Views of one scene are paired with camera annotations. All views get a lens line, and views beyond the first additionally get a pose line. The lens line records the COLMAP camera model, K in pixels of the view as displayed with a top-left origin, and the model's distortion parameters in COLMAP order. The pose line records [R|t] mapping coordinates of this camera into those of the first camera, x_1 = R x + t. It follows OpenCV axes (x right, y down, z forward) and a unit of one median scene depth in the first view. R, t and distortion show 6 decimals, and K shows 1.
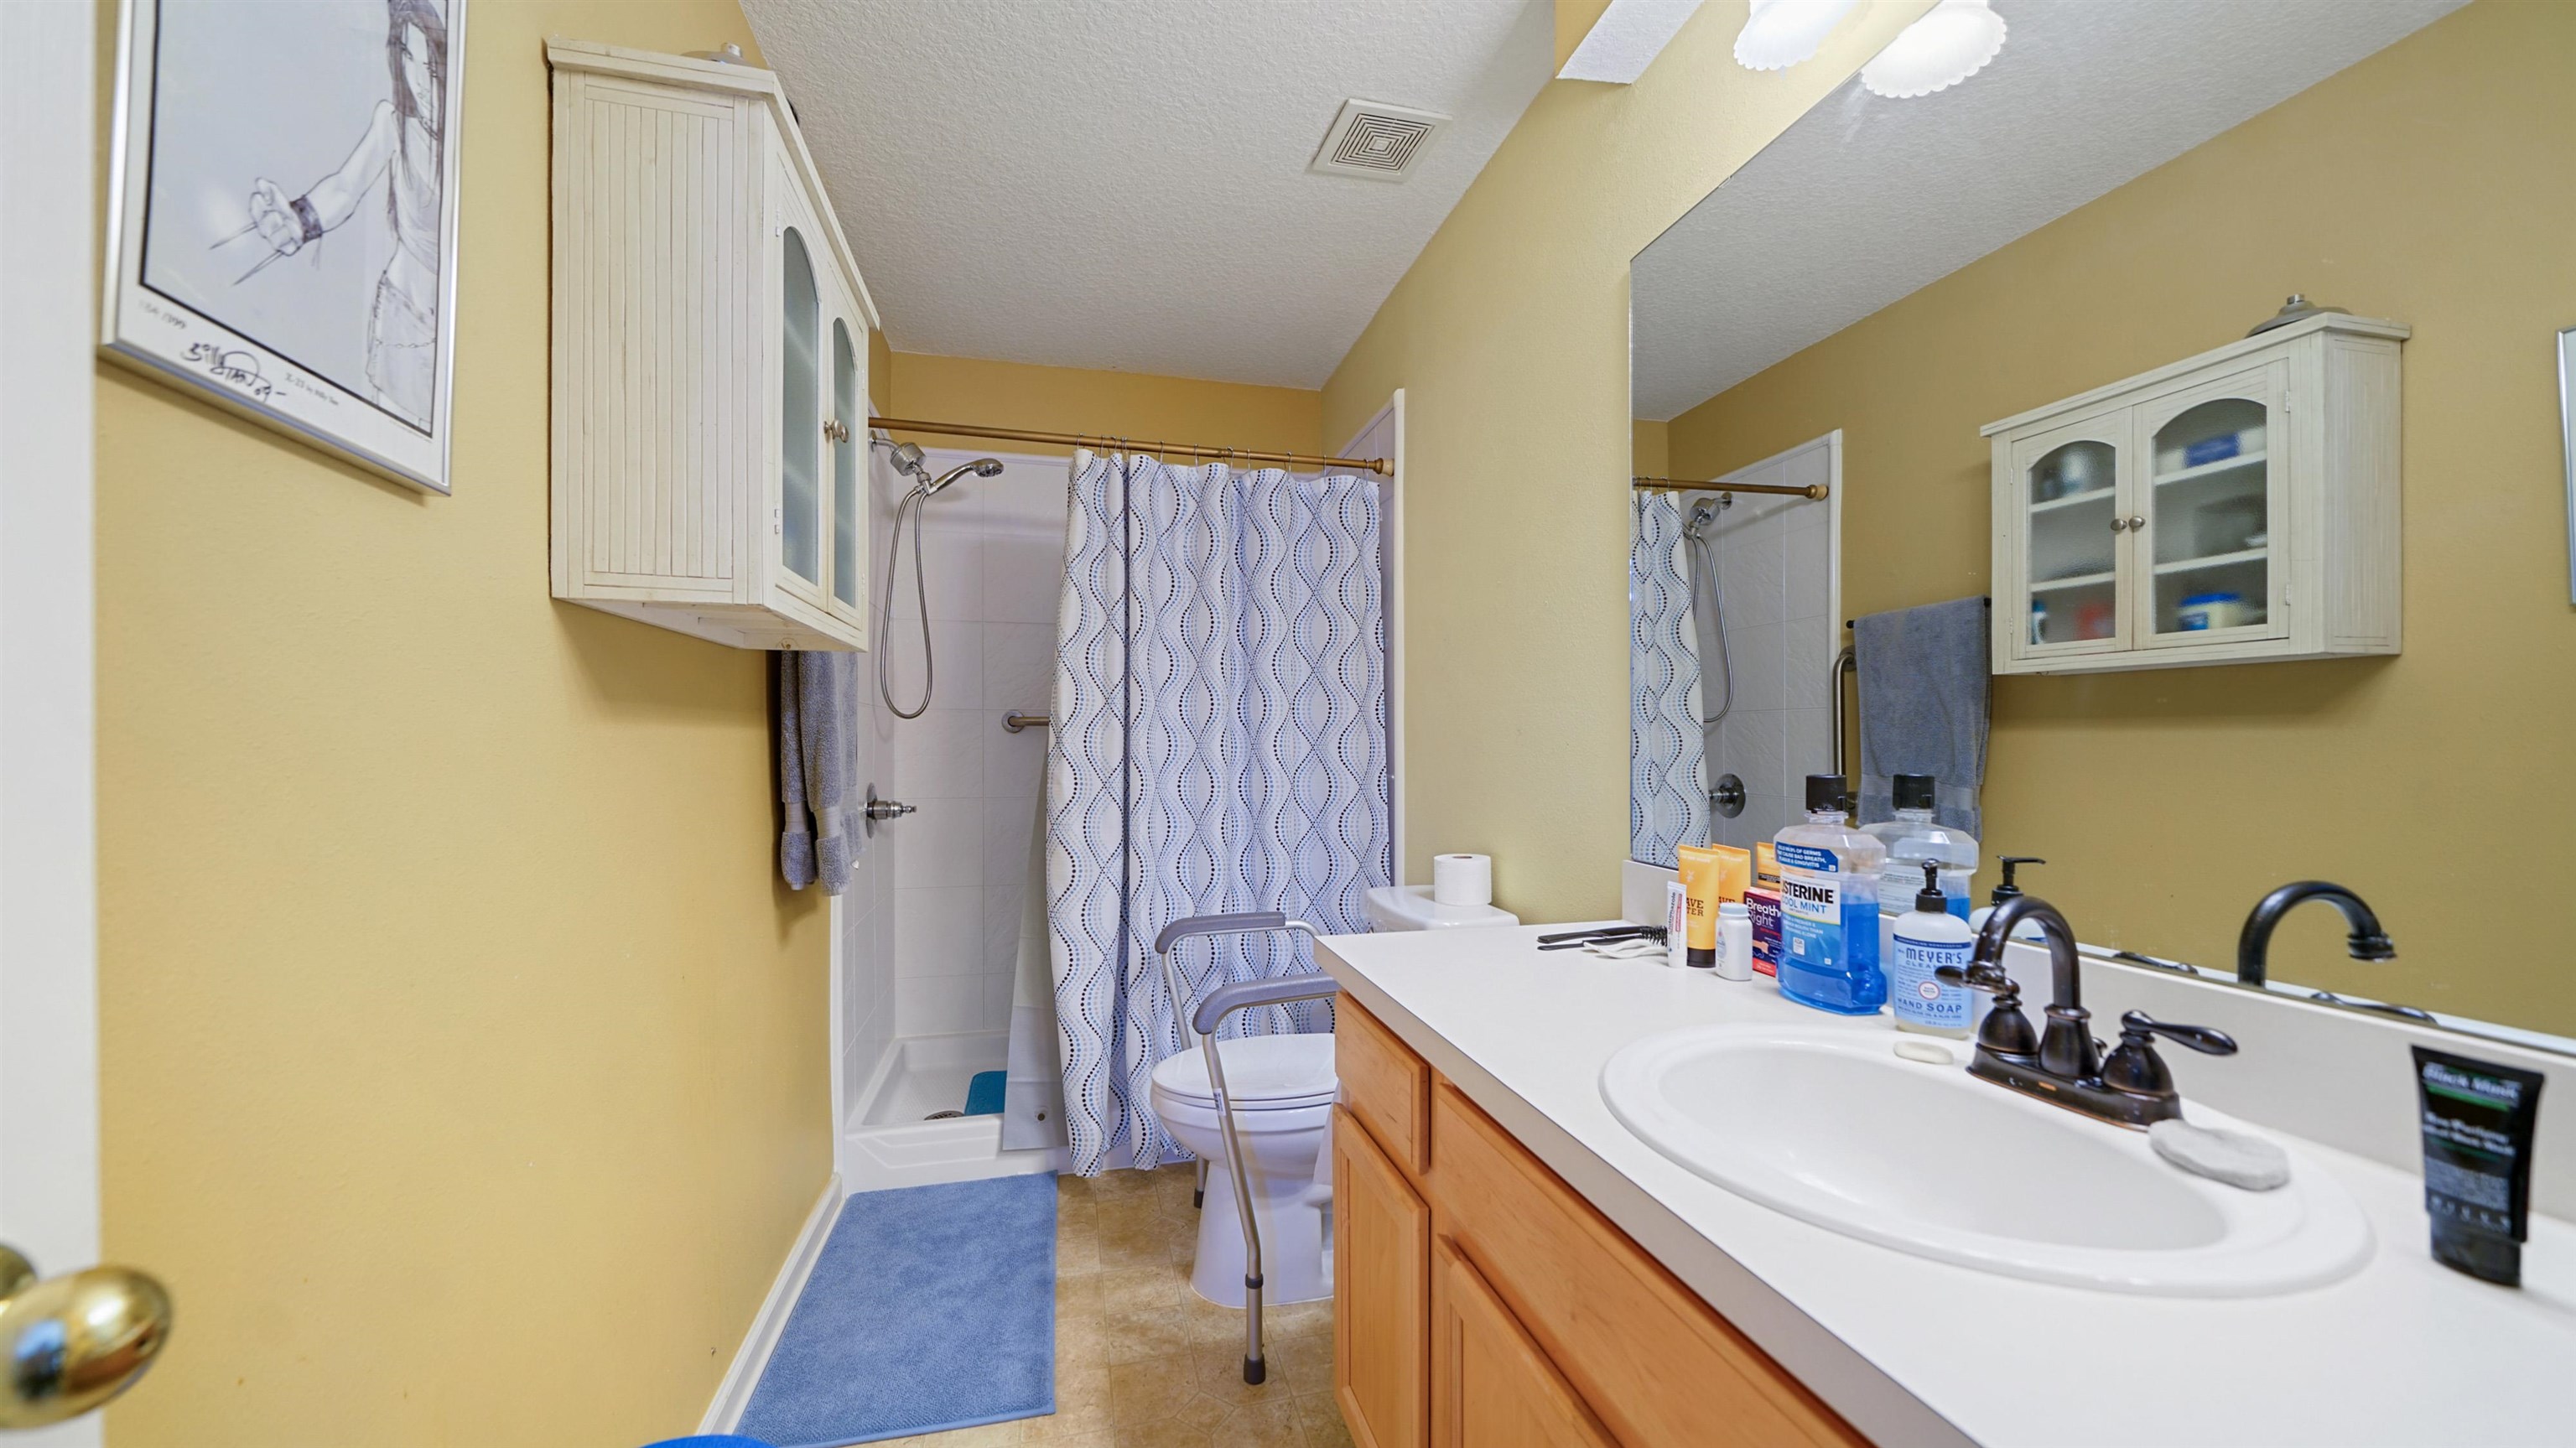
lens RADIAL K [[895.9, 0, 1282.6], [0, 895.9, 734.6], [0, 0, 1]] dist [-0.000831, -0.000158]
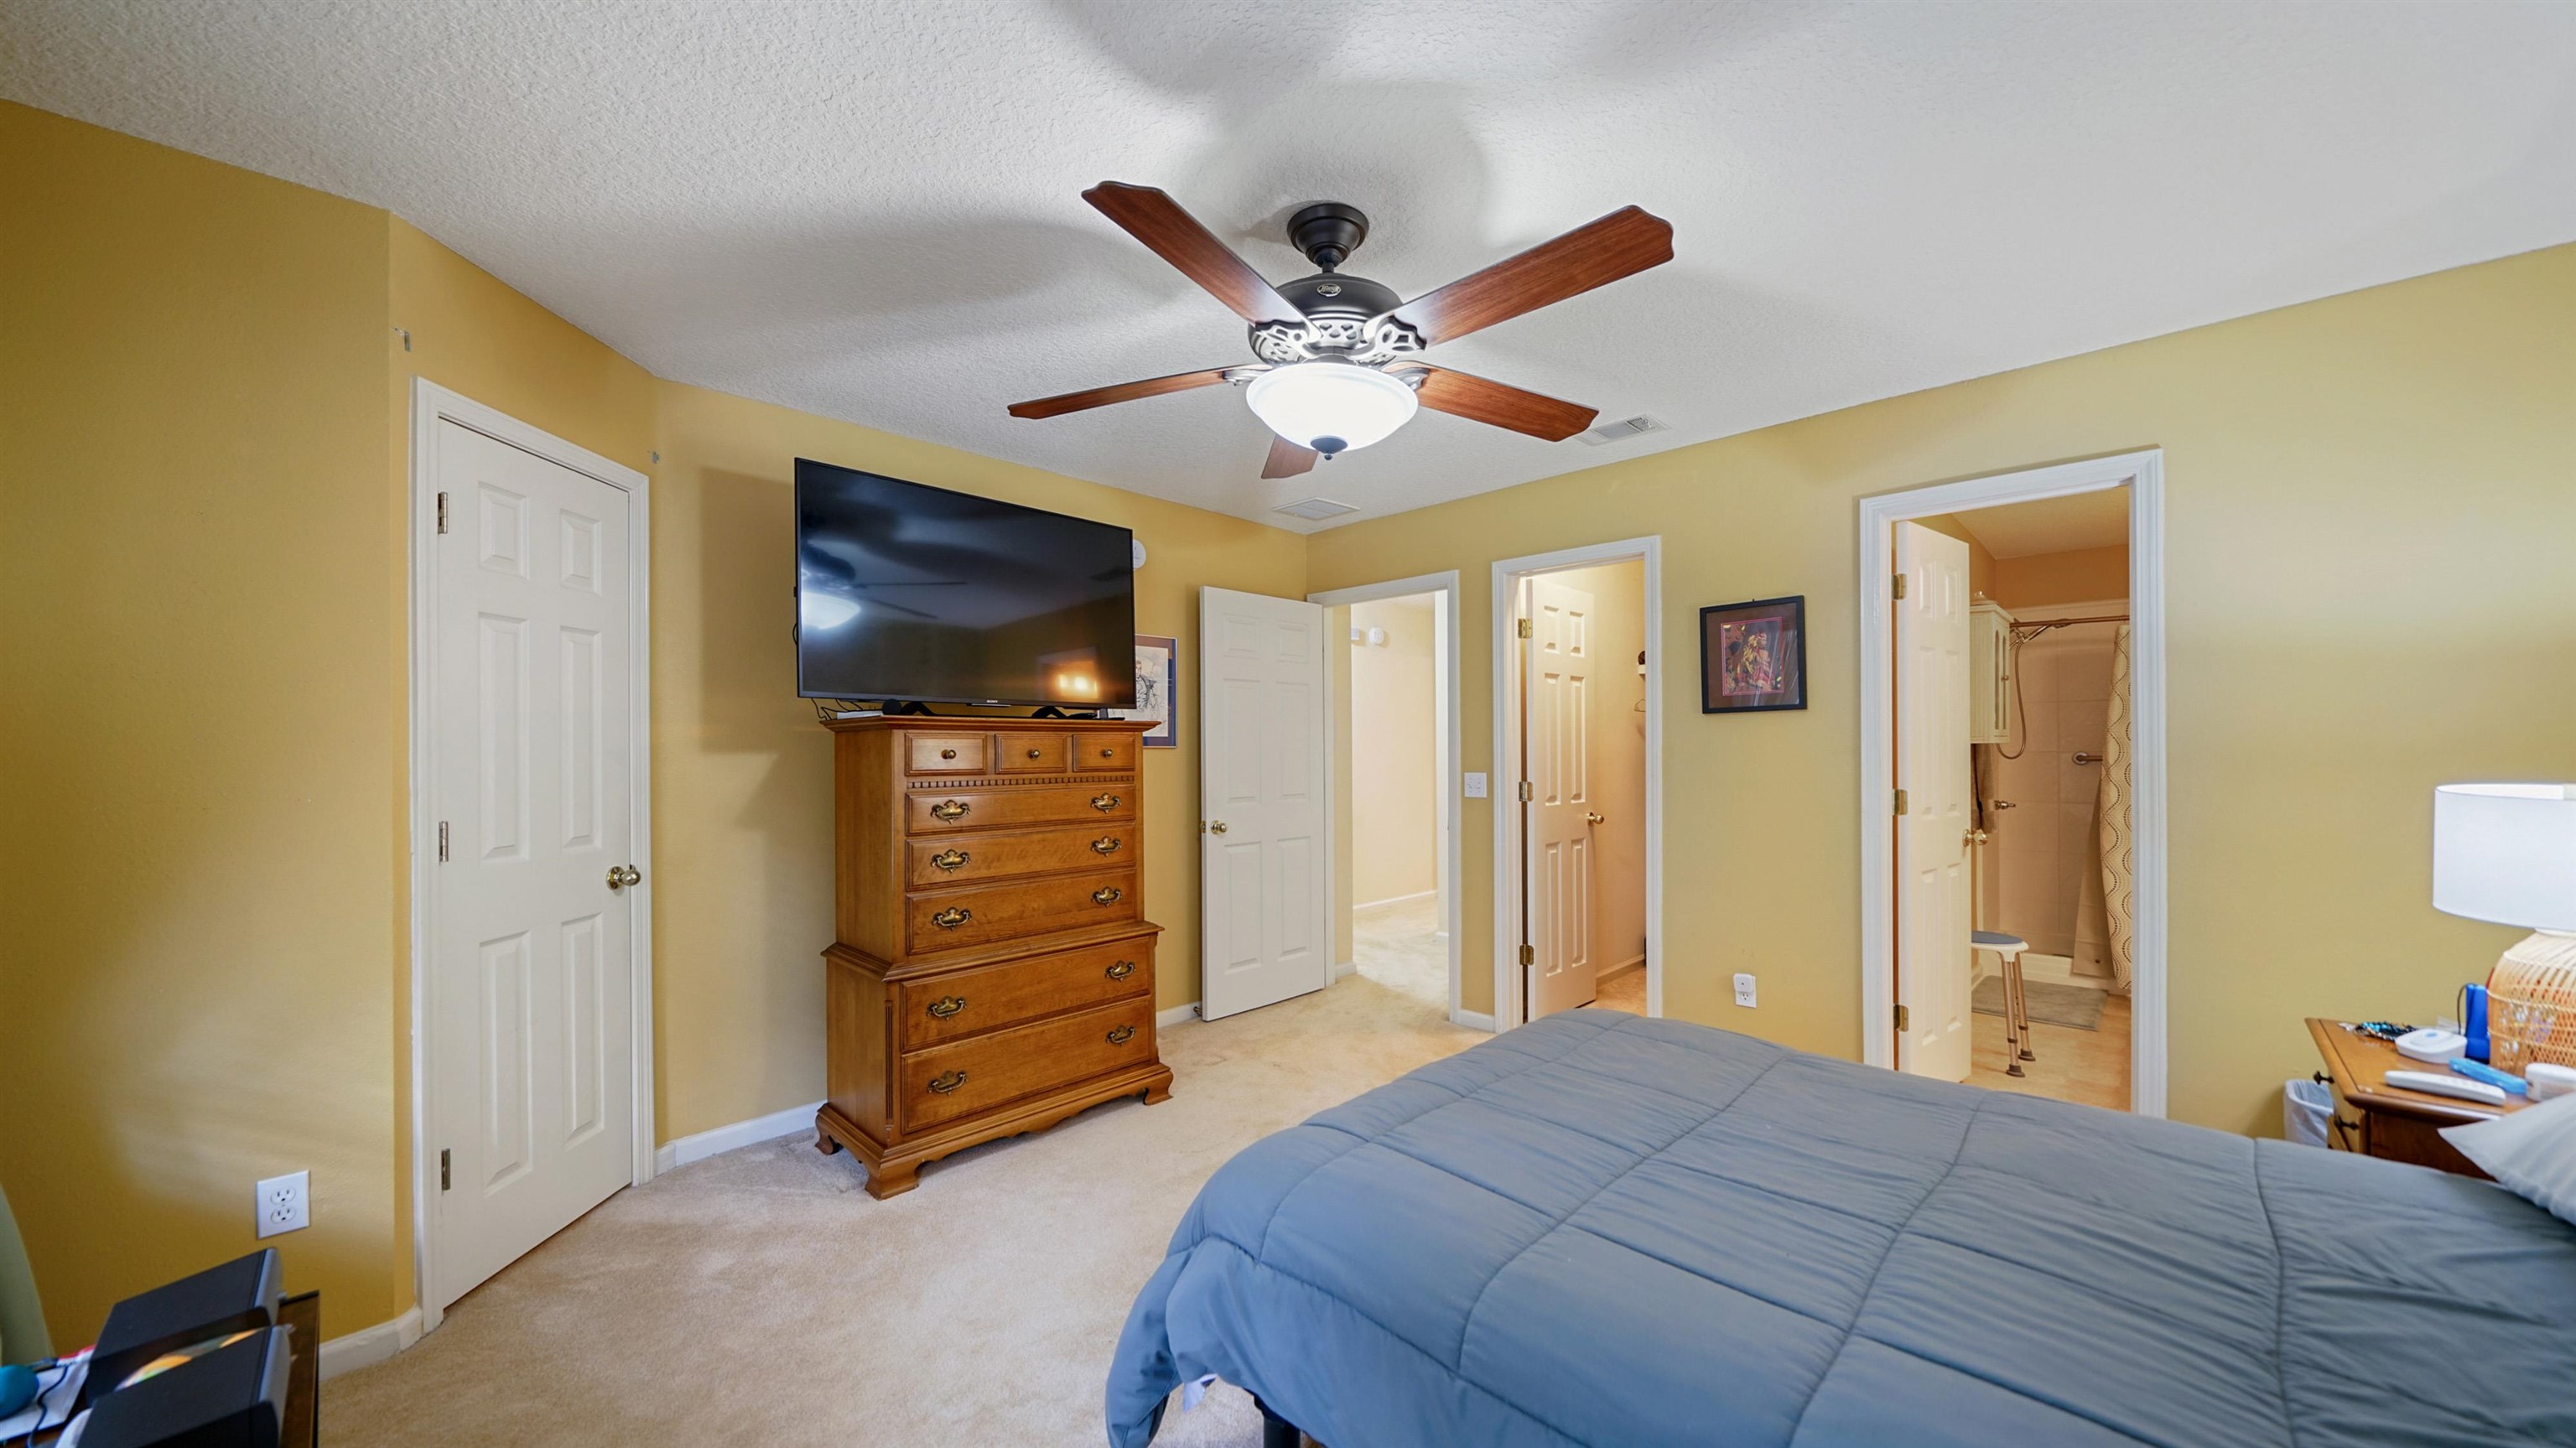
lens RADIAL K [[895.9, 0, 1292.5], [0, 895.9, 747.8], [0, 0, 1]] dist [-0.000831, -0.000158]
pose [[0.535471, 0.002168, -0.844551, 0.455388], [0.005074, 0.999970, 0.005784, -0.070165], [0.844538, -0.007382, 0.535444, -1.582098]]
